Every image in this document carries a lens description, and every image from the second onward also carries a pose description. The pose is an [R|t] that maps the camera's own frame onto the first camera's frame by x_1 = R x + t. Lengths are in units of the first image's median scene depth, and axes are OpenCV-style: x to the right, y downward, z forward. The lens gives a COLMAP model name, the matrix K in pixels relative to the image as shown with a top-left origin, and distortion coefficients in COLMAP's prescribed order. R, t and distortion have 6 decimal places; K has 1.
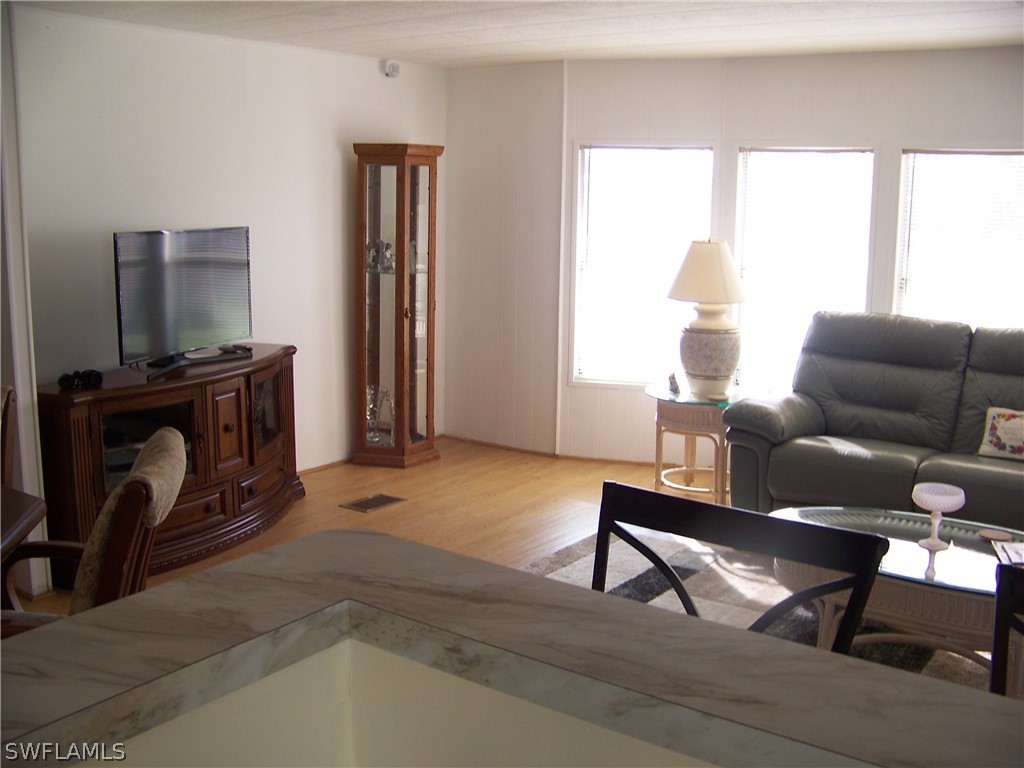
lens RADIAL K [[1066.0, 0, 509.5], [0, 1066.0, 389.7], [0, 0, 1]] dist [-0.235305, 0.249842]
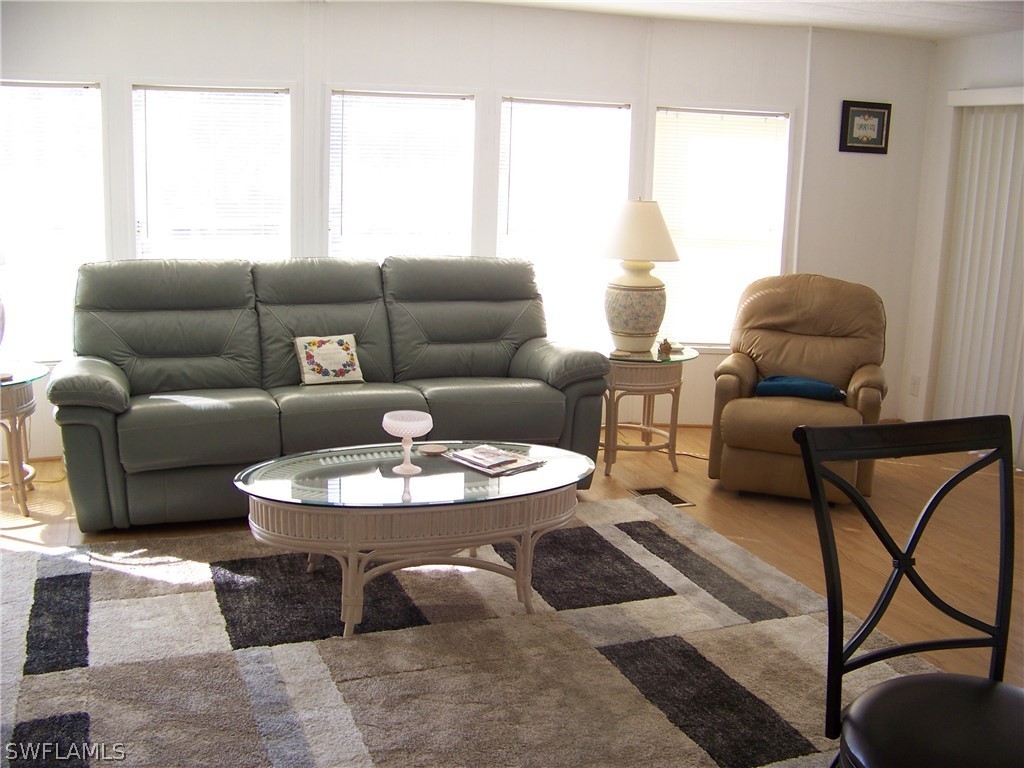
lens RADIAL K [[1064.8, 0, 512.0], [0, 1064.8, 384.0], [0, 0, 1]] dist [-0.256387, 0.333986]
pose [[0.548174, -0.172618, 0.818357, -0.132158], [0.130721, 0.984127, 0.120021, -0.016504], [-0.826086, 0.041184, 0.562037, 0.105324]]
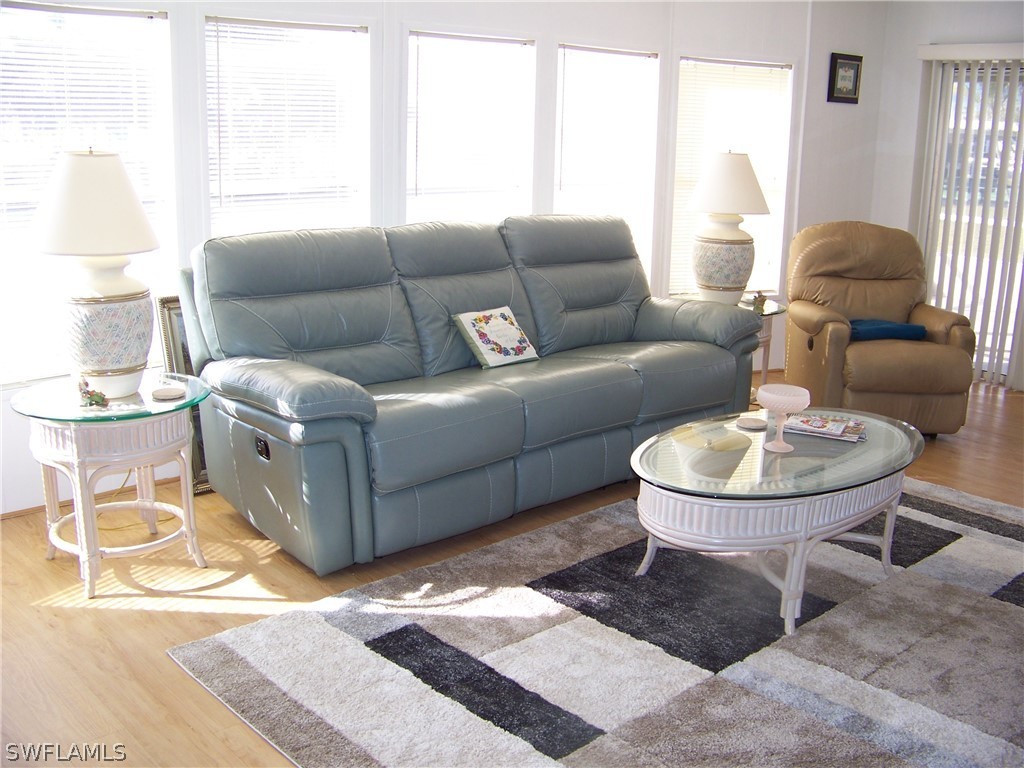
lens RADIAL K [[1066.0, 0, 509.5], [0, 1066.0, 389.7], [0, 0, 1]] dist [-0.235305, 0.249842]
pose [[0.211449, -0.251543, 0.944466, -0.191854], [0.156636, 0.962547, 0.221290, -0.054638], [-0.964756, 0.101145, 0.242930, 0.340563]]
